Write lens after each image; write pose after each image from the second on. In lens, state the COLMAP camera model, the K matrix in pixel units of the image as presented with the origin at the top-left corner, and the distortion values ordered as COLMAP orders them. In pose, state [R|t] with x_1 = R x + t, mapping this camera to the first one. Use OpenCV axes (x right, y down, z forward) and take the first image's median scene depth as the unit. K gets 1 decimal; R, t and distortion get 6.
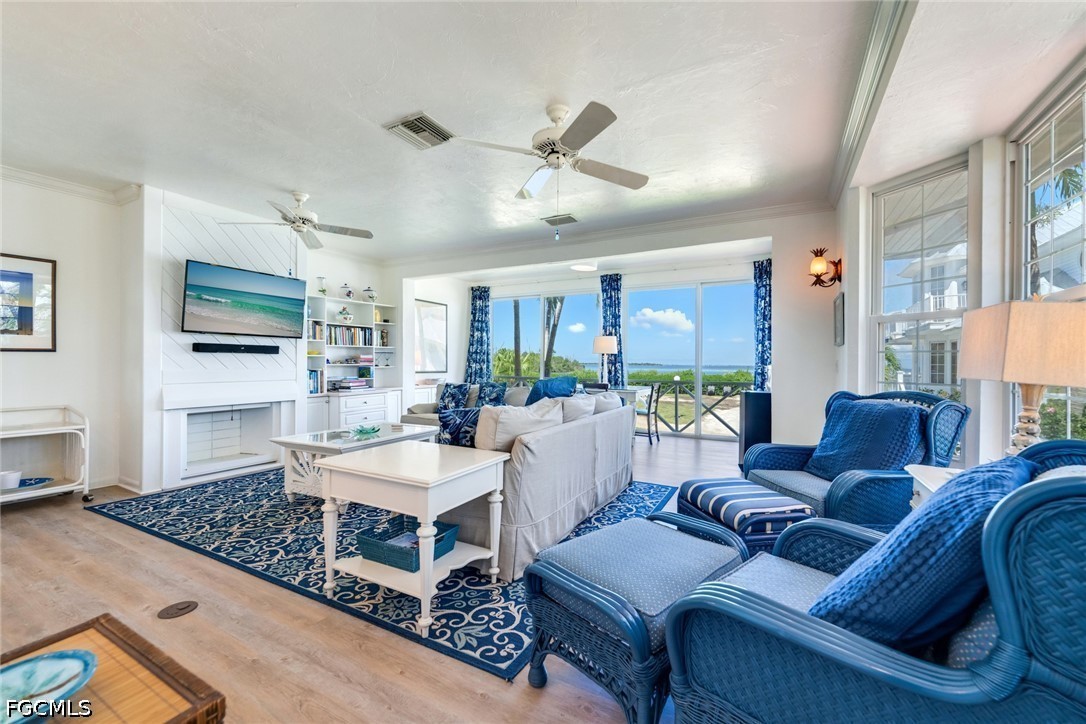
lens RADIAL K [[437.4, 0, 547.8], [0, 437.4, 361.4], [0, 0, 1]] dist [-0.000961, -0.000430]
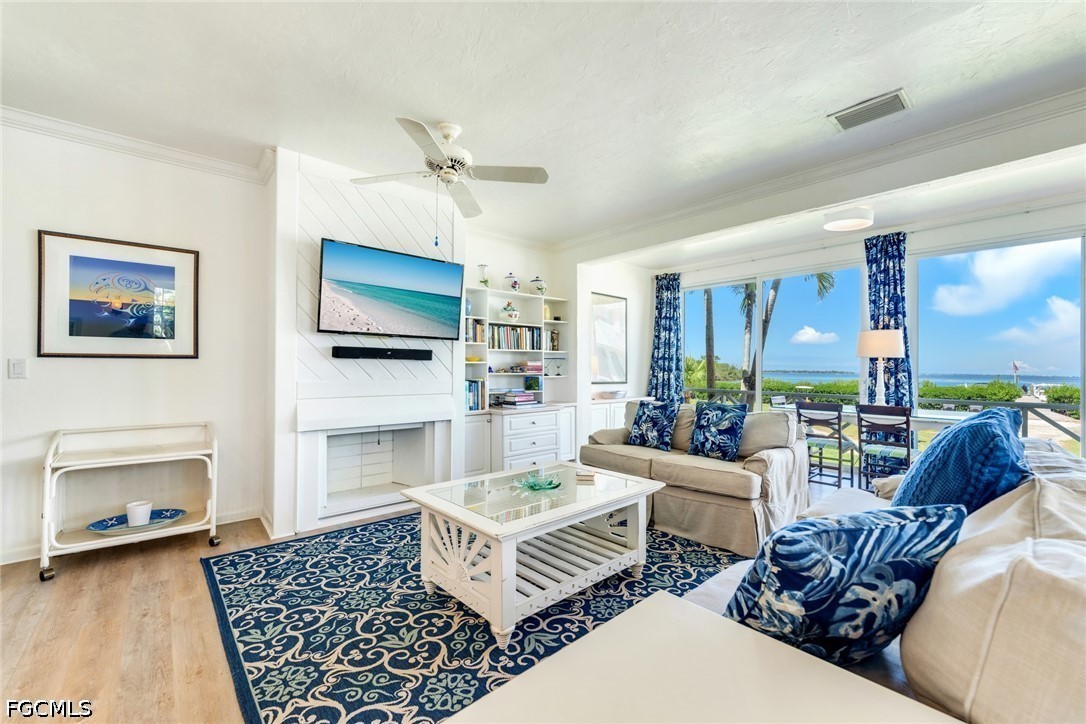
lens RADIAL K [[440.5, 0, 548.0], [0, 440.5, 364.6], [0, 0, 1]] dist [0.001736, 0.000134]
pose [[0.938792, -0.002848, -0.344473, -0.121400], [-0.000447, 0.999955, -0.009486, -0.001607], [0.344485, 0.009059, 0.938748, 0.269702]]
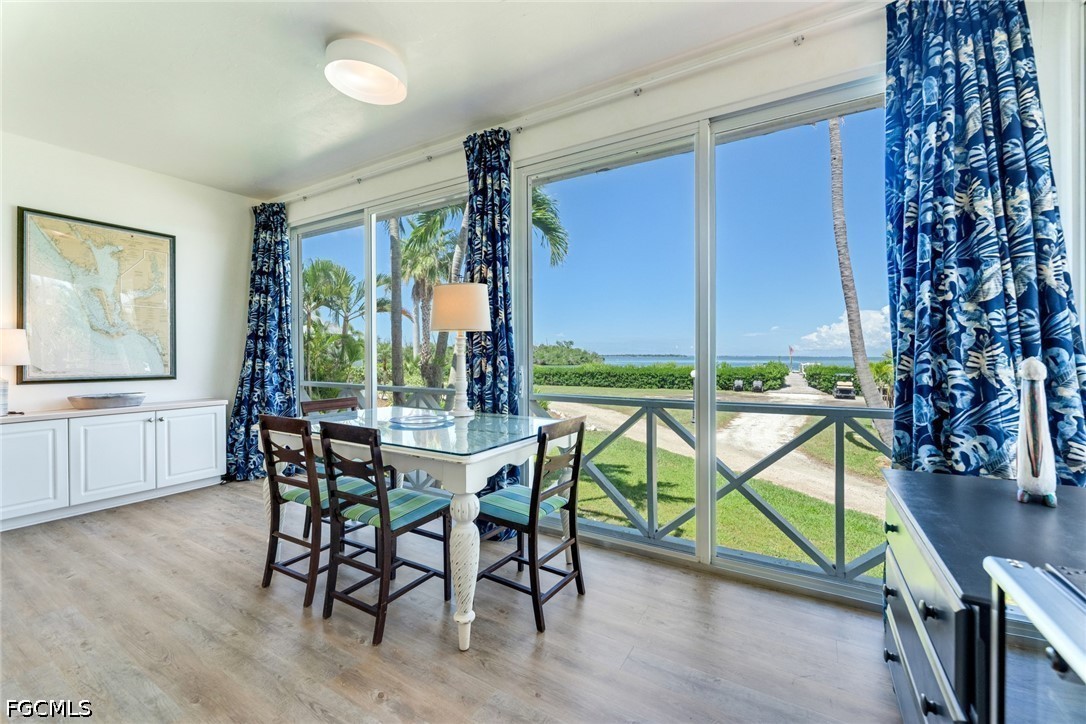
lens RADIAL K [[447.6, 0, 548.9], [0, 447.6, 356.6], [0, 0, 1]] dist [-0.000570, -0.000060]
pose [[0.999064, -0.010485, -0.041972, 0.266693], [0.010740, 0.999925, 0.005855, 0.003691], [0.041908, -0.006300, 0.999102, 0.725343]]
